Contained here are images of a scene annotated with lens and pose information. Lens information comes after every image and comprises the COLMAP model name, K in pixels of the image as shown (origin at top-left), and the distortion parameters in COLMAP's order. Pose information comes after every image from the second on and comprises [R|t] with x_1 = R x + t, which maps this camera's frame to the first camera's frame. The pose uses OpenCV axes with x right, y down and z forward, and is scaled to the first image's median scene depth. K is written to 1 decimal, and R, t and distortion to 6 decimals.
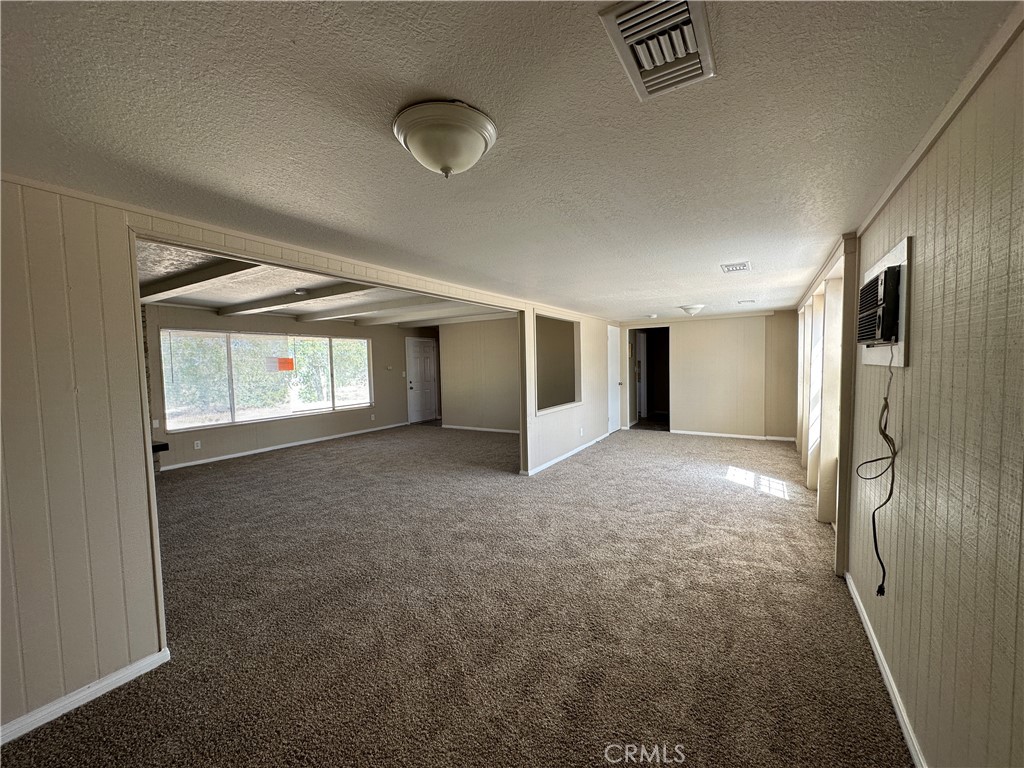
lens RADIAL K [[408.1, 0, 510.9], [0, 408.1, 391.5], [0, 0, 1]] dist [-0.002781, 0.001047]
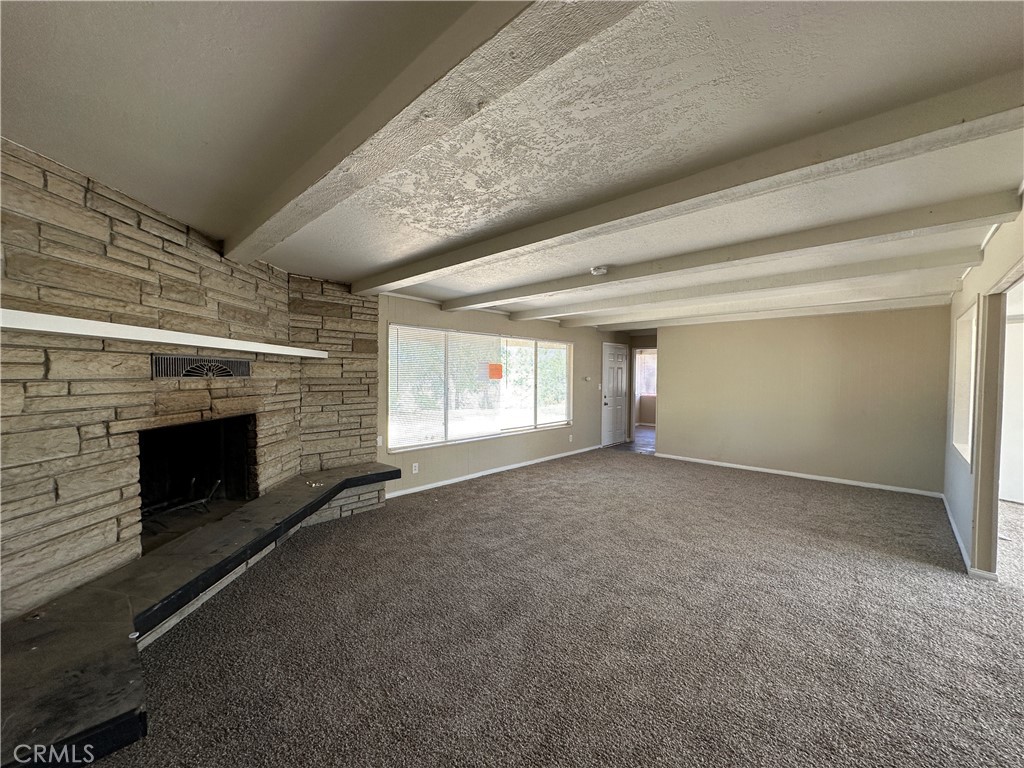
lens RADIAL K [[408.1, 0, 507.2], [0, 408.1, 383.4], [0, 0, 1]] dist [-0.002781, 0.001047]
pose [[0.977627, 0.035465, -0.207333, -0.331638], [-0.044460, 0.998254, -0.038888, -0.010577], [0.205592, 0.047236, 0.977497, 0.184614]]
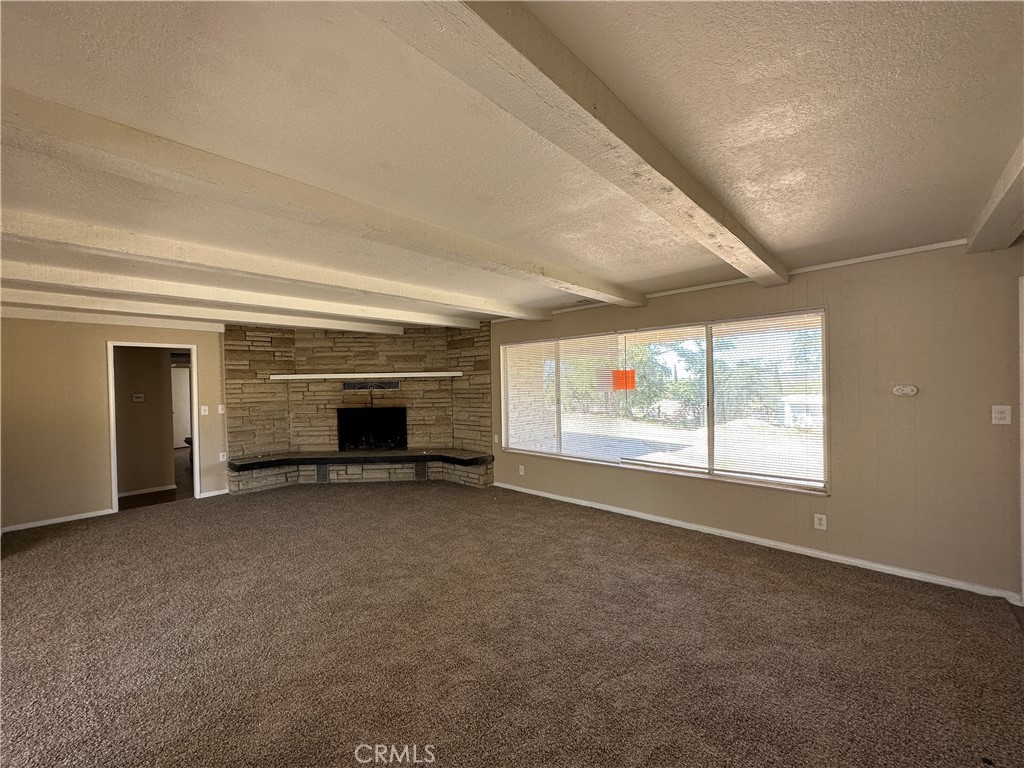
lens RADIAL K [[408.1, 0, 509.9], [0, 408.1, 385.7], [0, 0, 1]] dist [-0.002781, 0.001047]
pose [[-0.190664, 0.036940, -0.980960, 0.085039], [-0.042360, 0.998051, 0.045817, -0.073248], [0.980741, 0.050289, -0.188728, 0.877243]]
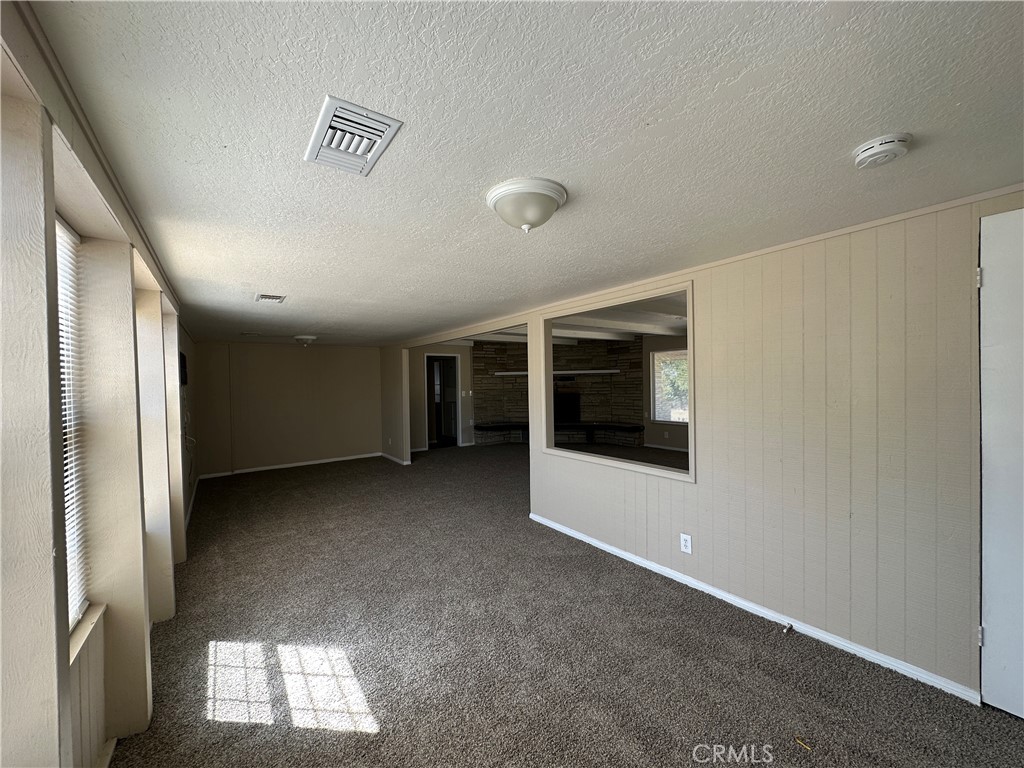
lens RADIAL K [[408.1, 0, 509.3], [0, 408.1, 384.9], [0, 0, 1]] dist [-0.002781, 0.001047]
pose [[-0.387800, 0.035925, -0.921043, 0.518140], [-0.035692, 0.997905, 0.053951, -0.068466], [0.921052, 0.053796, -0.385705, 0.798815]]
